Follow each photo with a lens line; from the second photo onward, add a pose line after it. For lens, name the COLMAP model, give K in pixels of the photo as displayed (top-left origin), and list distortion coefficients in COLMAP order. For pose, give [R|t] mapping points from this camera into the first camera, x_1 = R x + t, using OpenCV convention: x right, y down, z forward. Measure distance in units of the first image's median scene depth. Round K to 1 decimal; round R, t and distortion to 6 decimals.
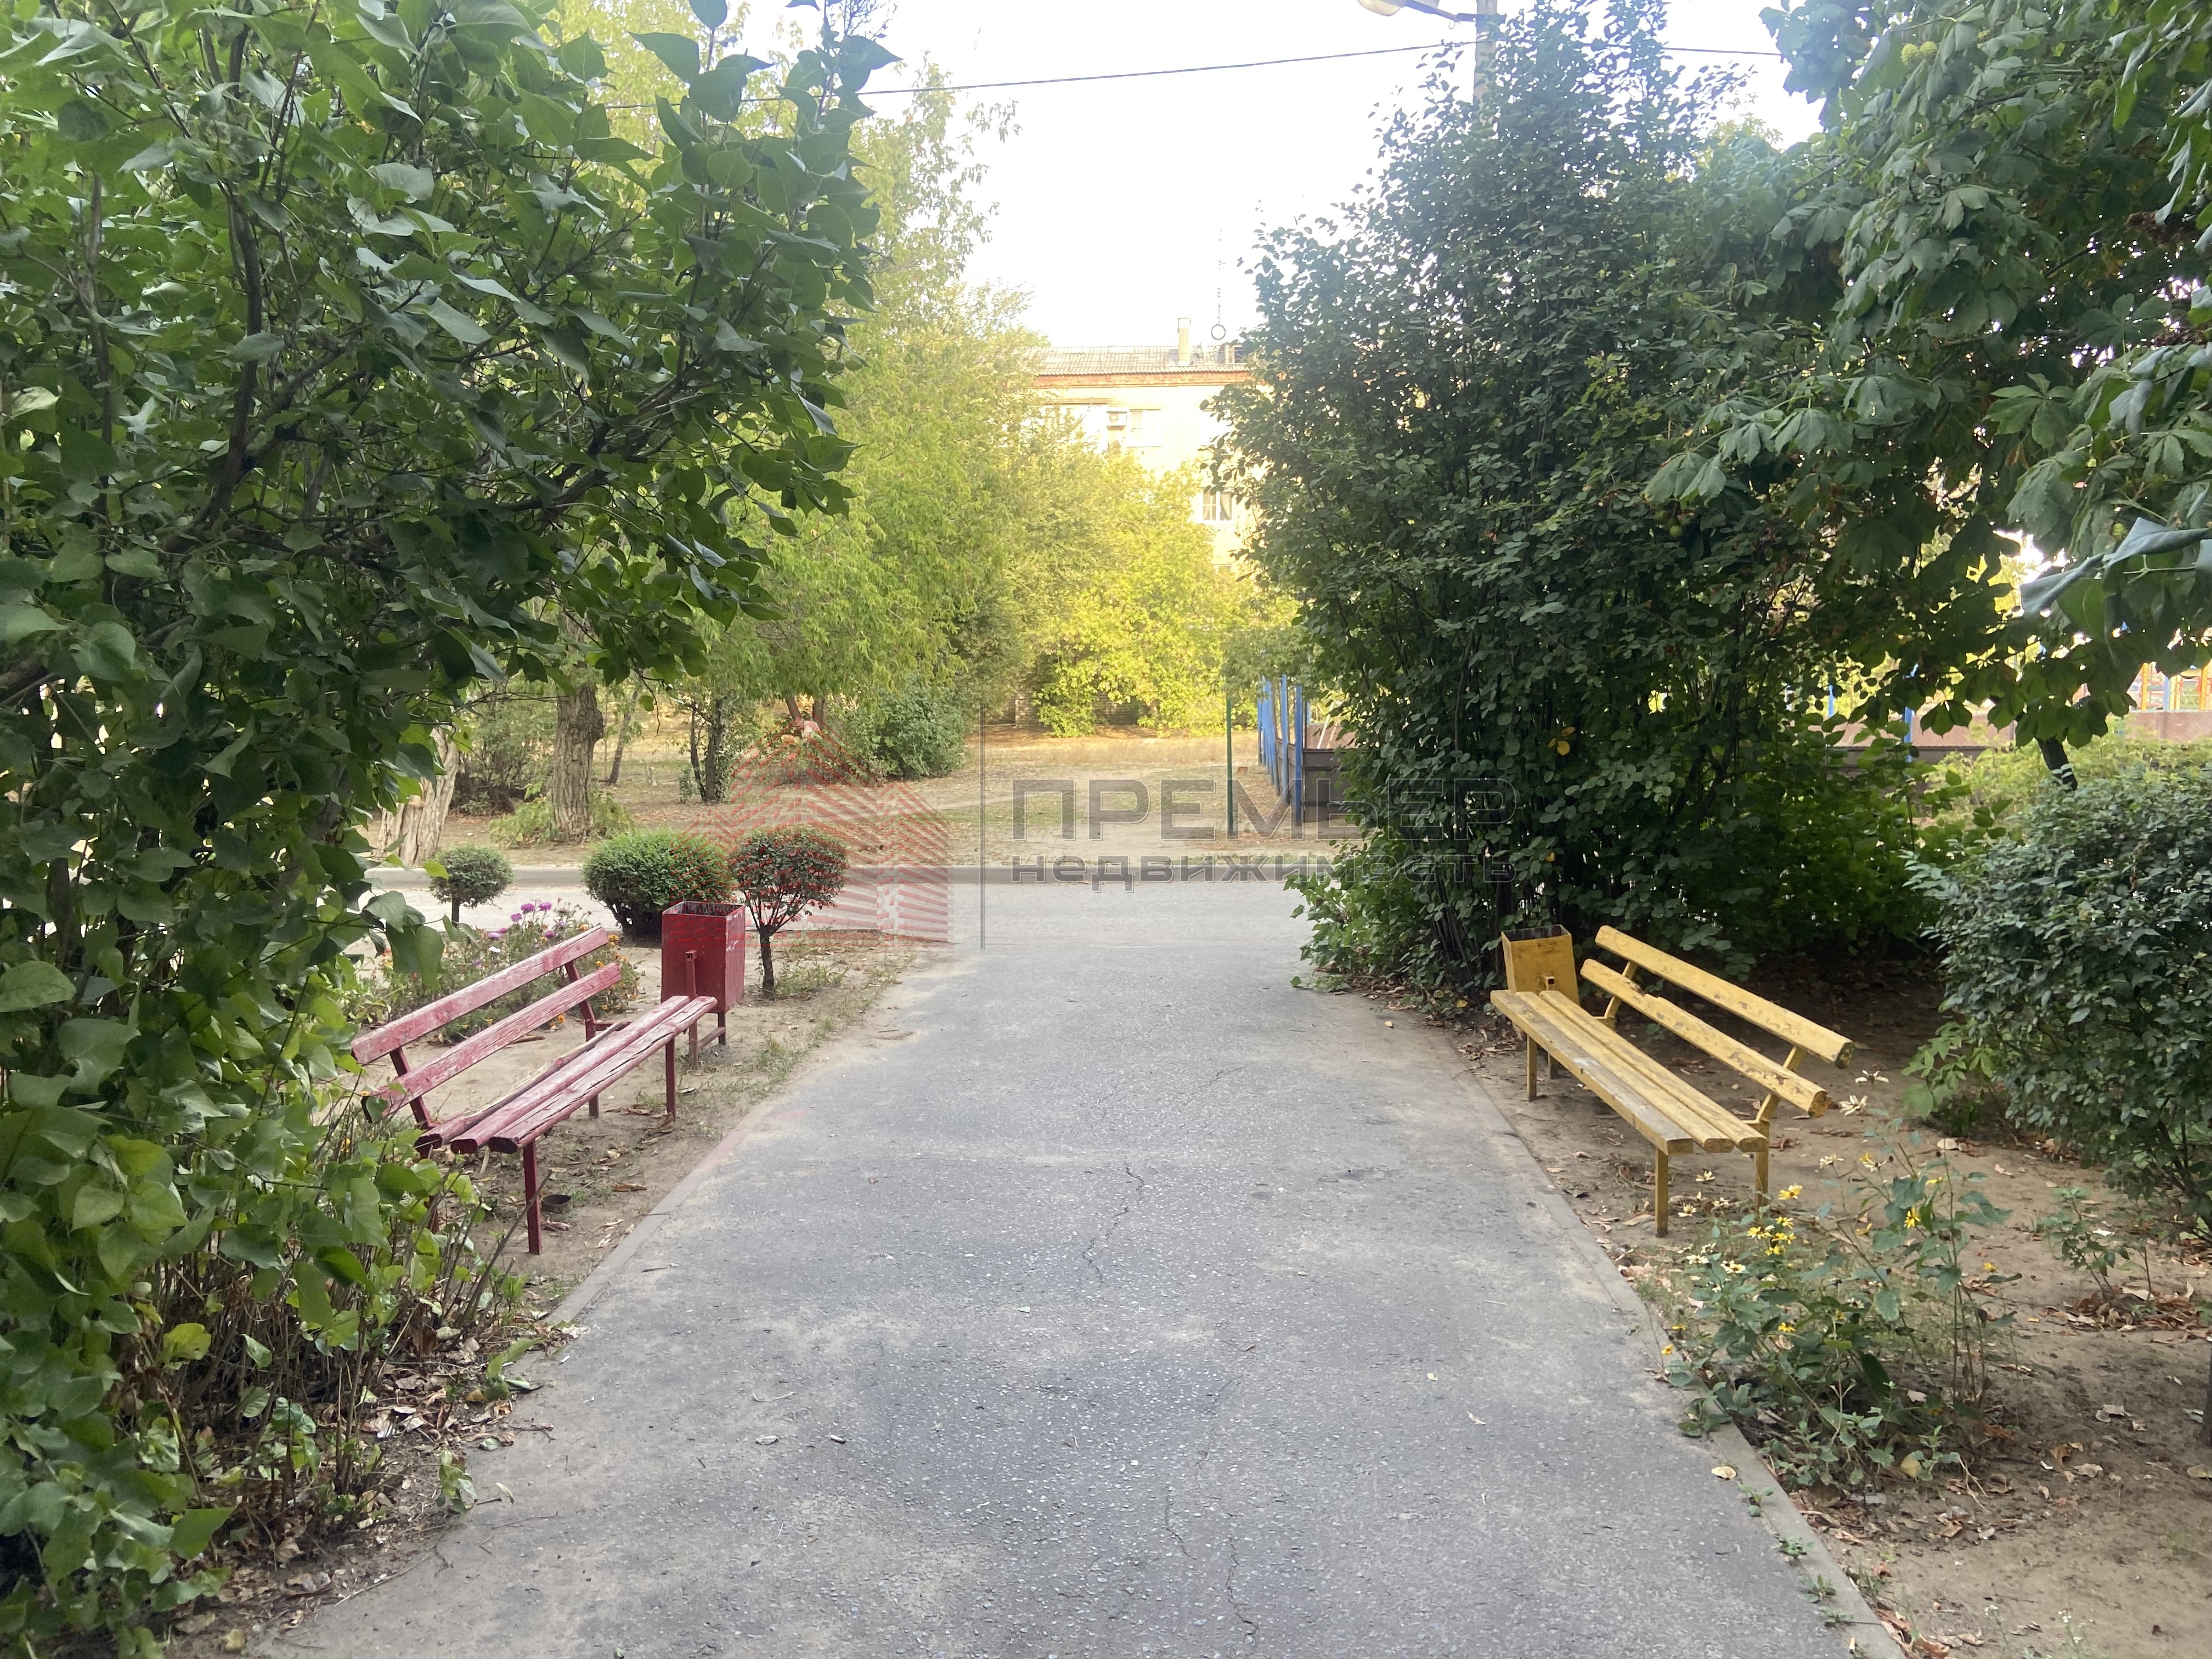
lens RADIAL K [[1656.4, 0, 1106.0], [0, 1656.4, 829.5], [0, 0, 1]] dist [0.125914, -0.156293]
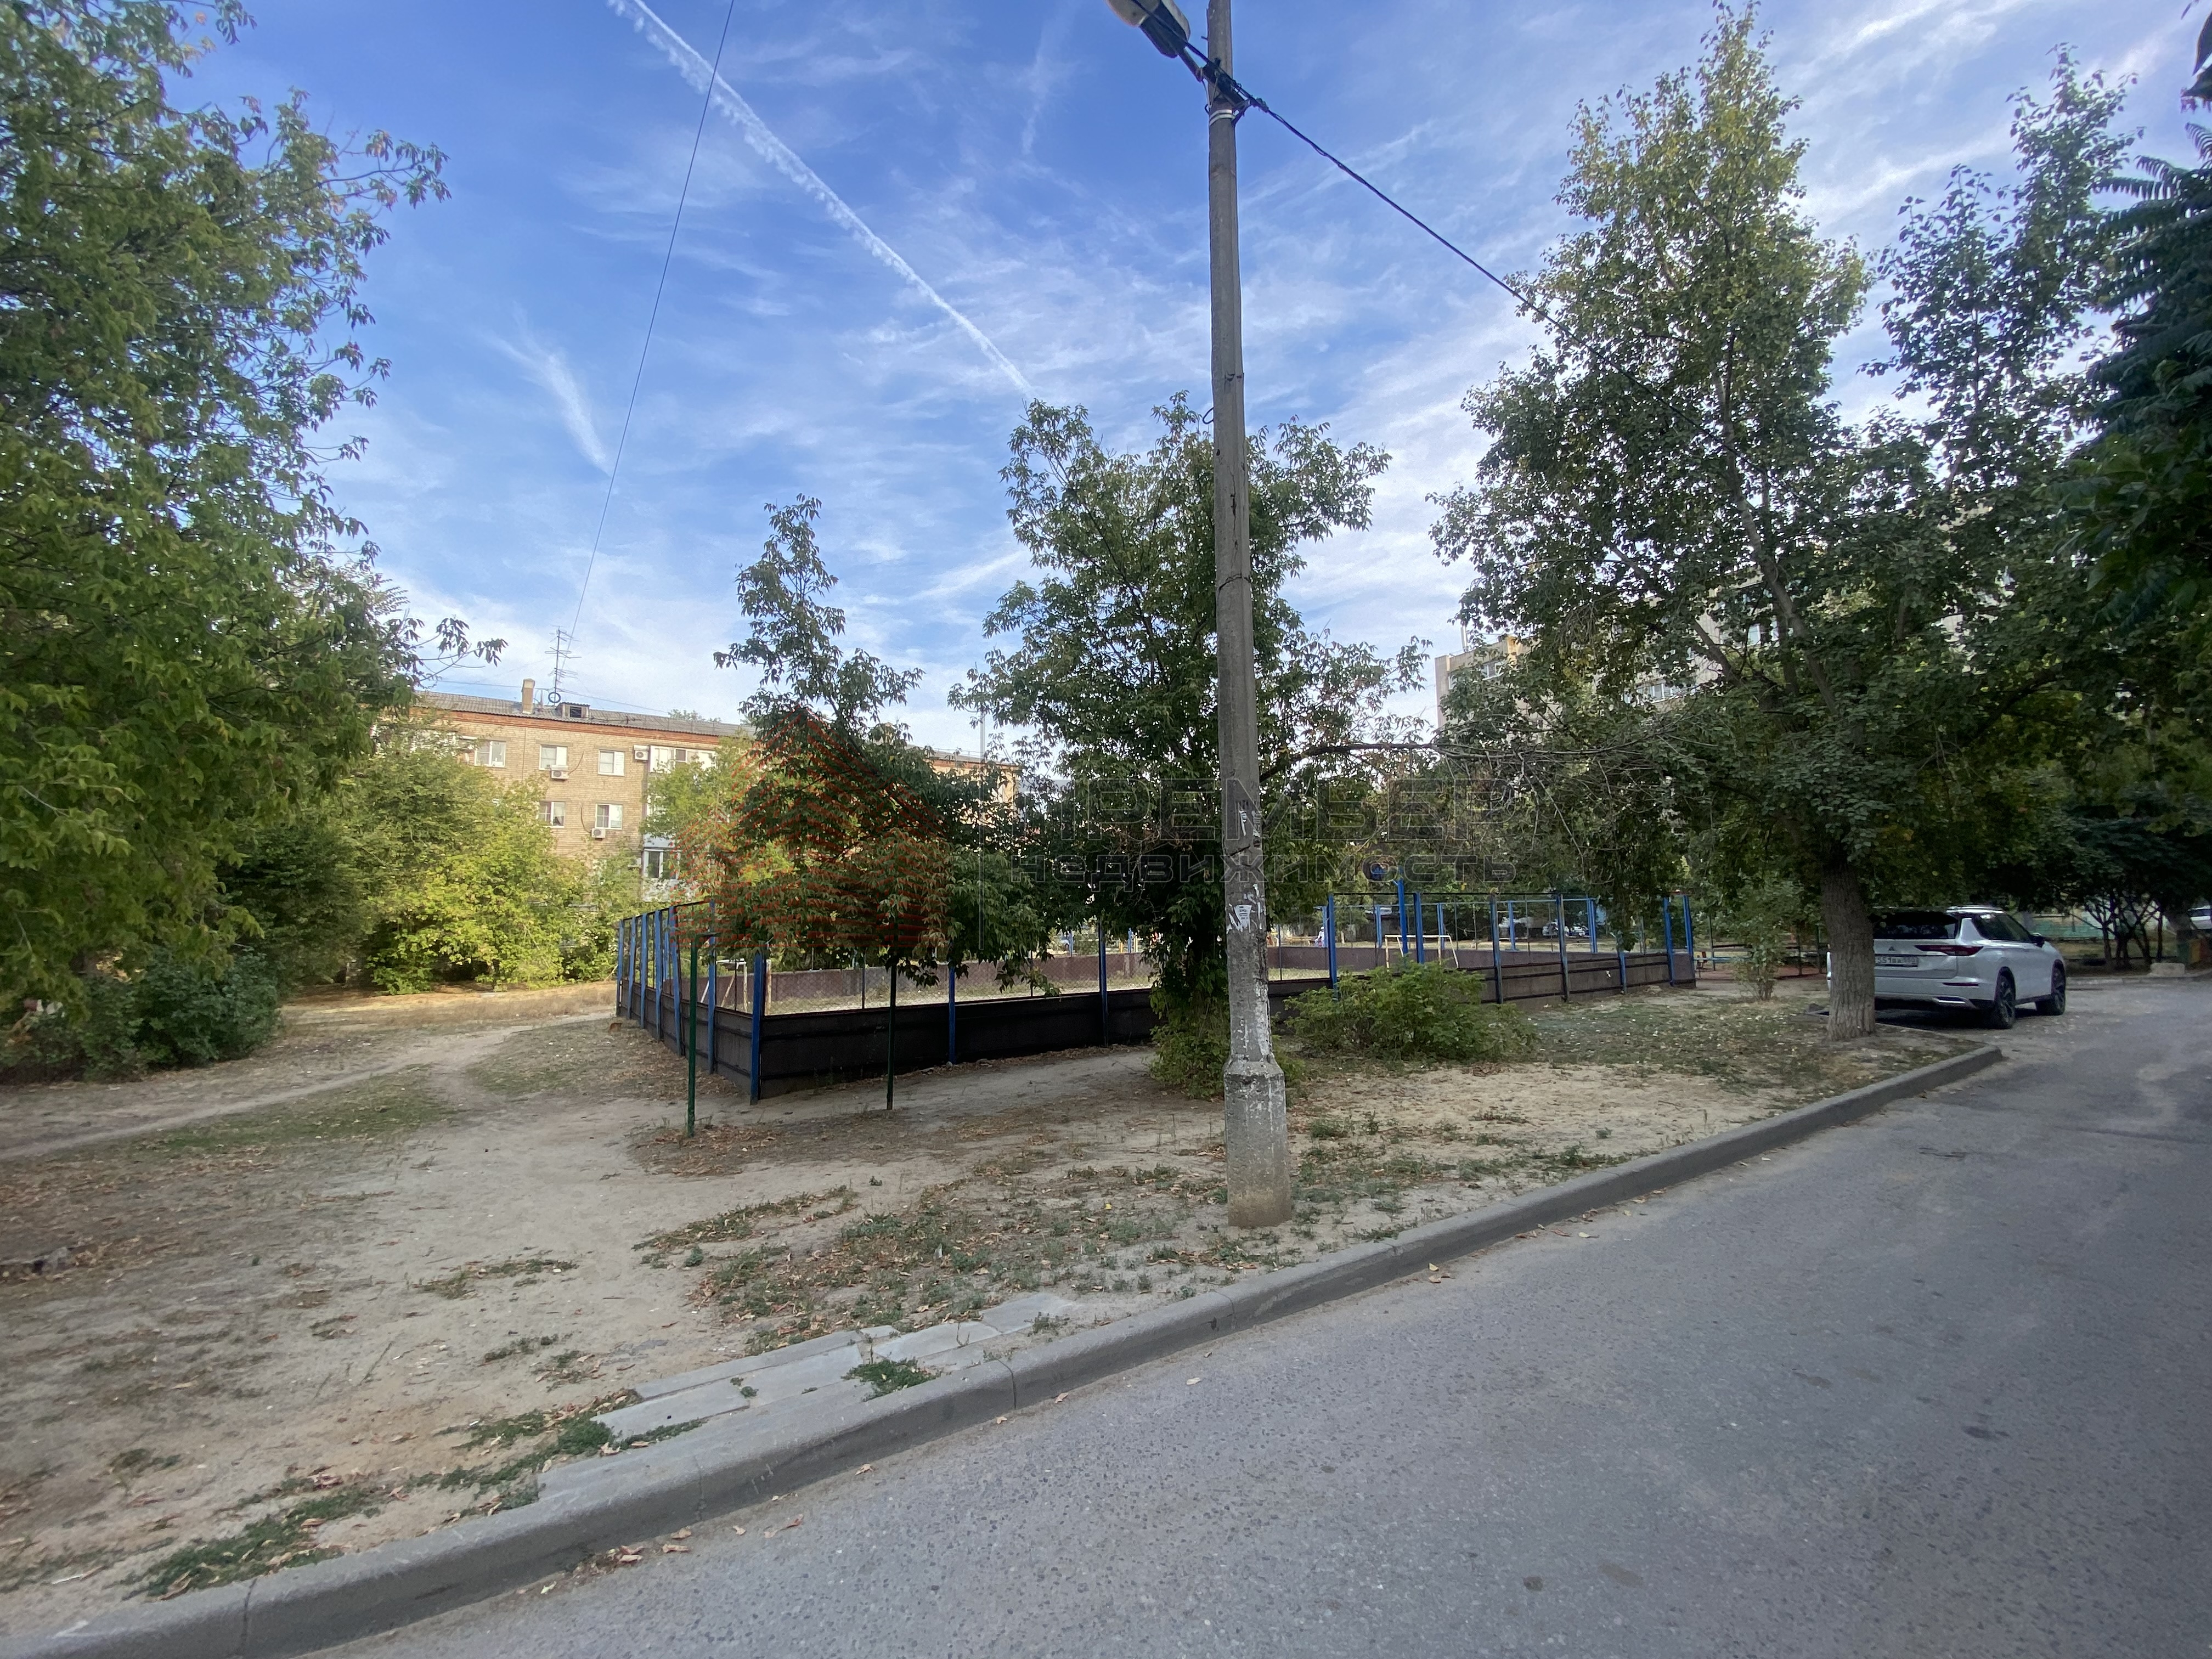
lens RADIAL K [[899.6, 0, 1098.4], [0, 899.6, 828.3], [0, 0, 1]] dist [0.028565, -0.028115]
pose [[0.804720, 0.059583, 0.590657, -0.013215], [0.065972, 0.979812, -0.188721, -0.019208], [-0.589977, 0.190834, 0.784544, 0.205572]]
